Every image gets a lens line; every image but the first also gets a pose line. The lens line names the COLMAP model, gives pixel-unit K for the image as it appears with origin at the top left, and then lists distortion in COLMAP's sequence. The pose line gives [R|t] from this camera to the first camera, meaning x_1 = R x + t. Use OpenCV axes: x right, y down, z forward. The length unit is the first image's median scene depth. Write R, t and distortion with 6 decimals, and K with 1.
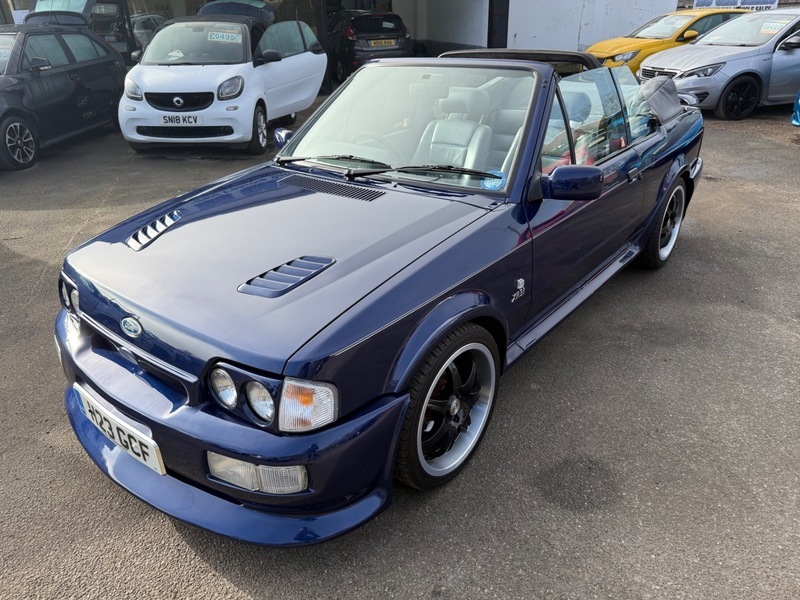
lens RADIAL K [[572.0, 0, 401.1], [0, 572.0, 312.7], [0, 0, 1]] dist [0.064637, -0.090910]
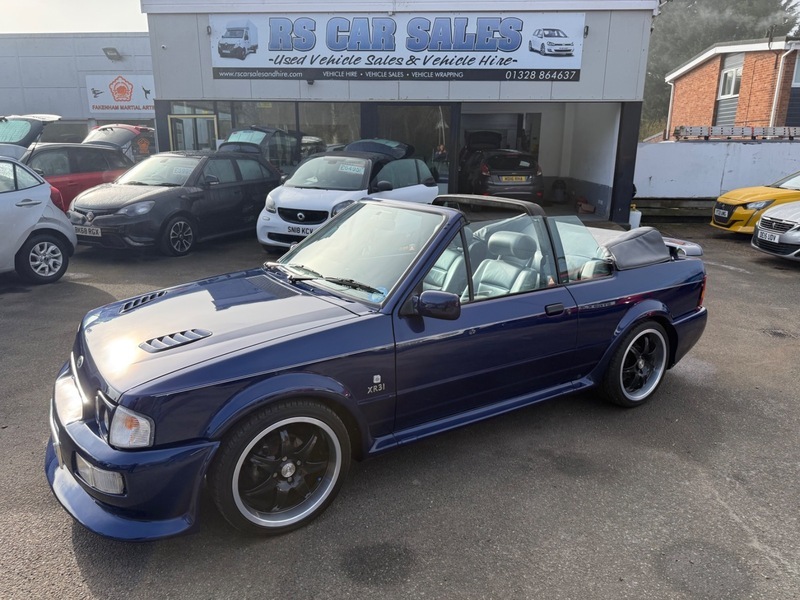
lens RADIAL K [[572.0, 0, 401.1], [0, 572.0, 312.7], [0, 0, 1]] dist [0.064637, -0.090910]
pose [[0.947064, 0.122490, -0.296759, 0.202135], [-0.178244, 0.969416, -0.168707, 0.001941], [0.267018, 0.212672, 0.939932, -0.047220]]
